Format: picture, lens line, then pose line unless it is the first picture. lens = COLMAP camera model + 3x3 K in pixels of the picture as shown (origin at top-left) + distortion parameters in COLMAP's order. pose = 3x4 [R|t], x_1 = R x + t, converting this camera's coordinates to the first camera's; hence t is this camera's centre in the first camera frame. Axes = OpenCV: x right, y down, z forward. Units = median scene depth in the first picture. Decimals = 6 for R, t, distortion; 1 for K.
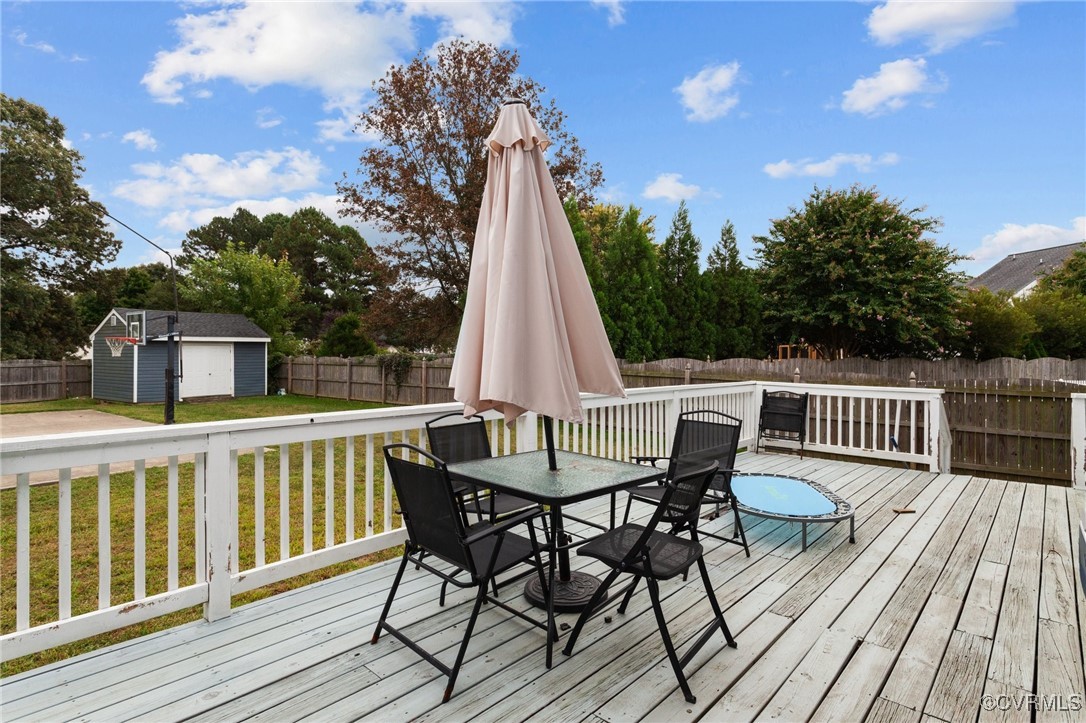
lens RADIAL K [[565.4, 0, 548.1], [0, 565.4, 358.6], [0, 0, 1]] dist [-0.019352, 0.014397]
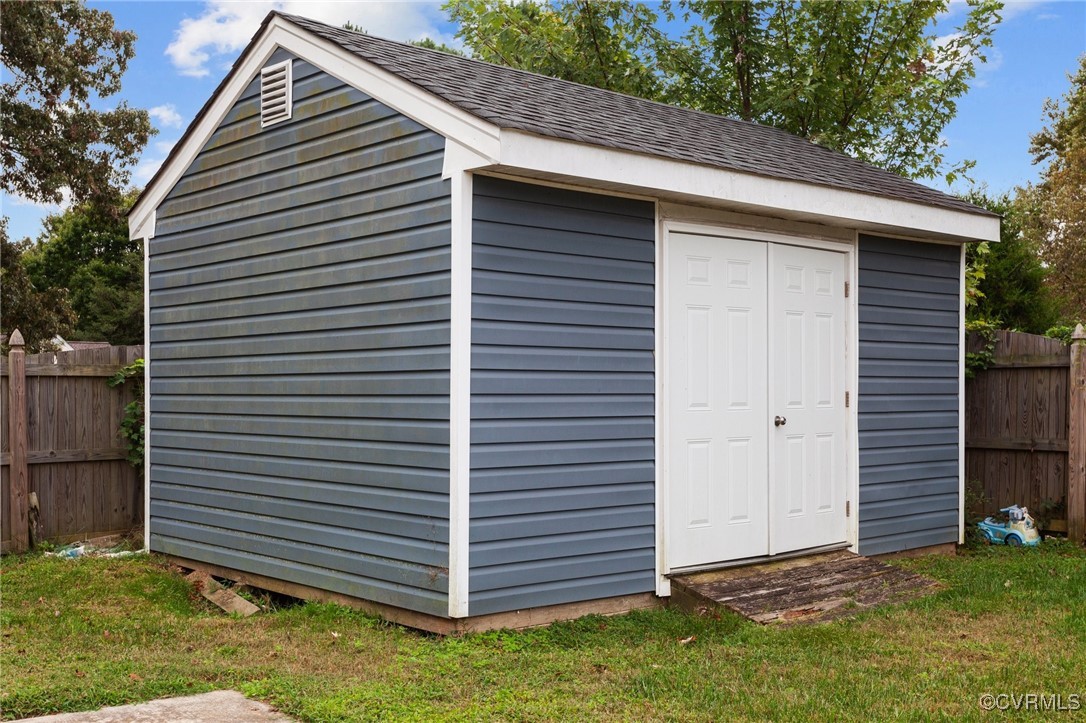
lens RADIAL K [[1322.3, 0, 542.2], [0, 1322.3, 365.2], [0, 0, 1]] dist [0.009375, 0.020505]
pose [[0.953745, -0.015393, -0.300223, -0.391202], [0.005293, 0.999393, -0.034425, 0.017269], [0.300571, 0.031244, 0.953248, 0.439159]]
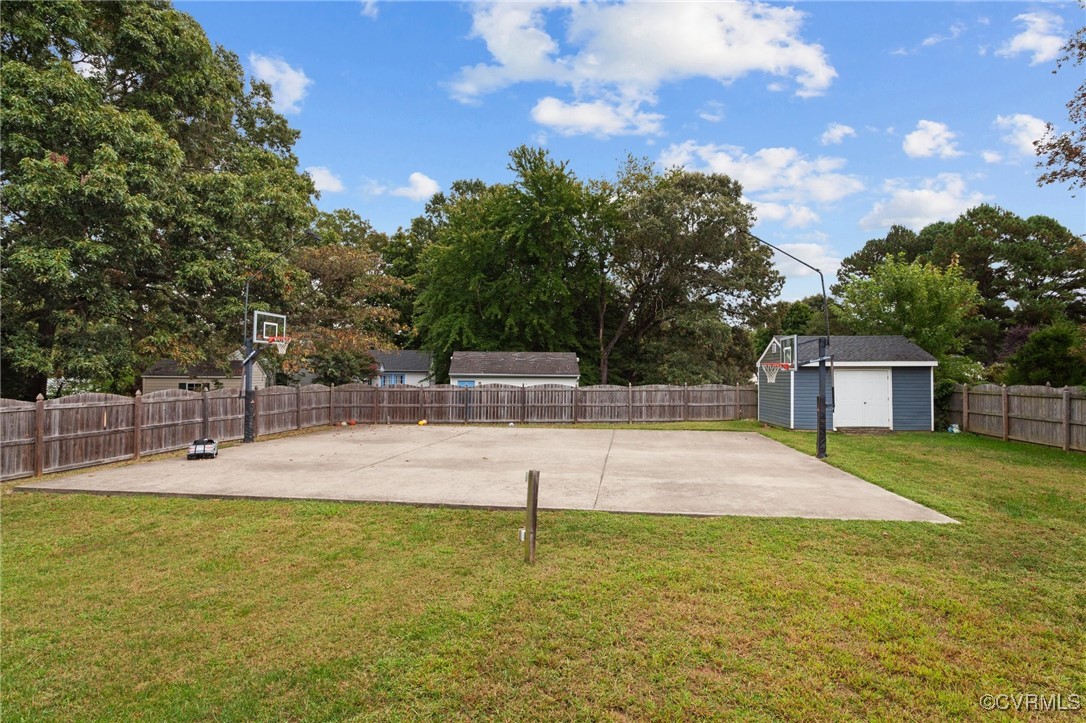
lens RADIAL K [[565.4, 0, 548.1], [0, 565.4, 358.6], [0, 0, 1]] dist [-0.019352, 0.014397]
pose [[0.494191, -0.027579, -0.868916, -0.047543], [-0.012510, 0.999168, -0.038828, -0.001371], [0.869264, 0.030058, 0.493434, 0.079284]]
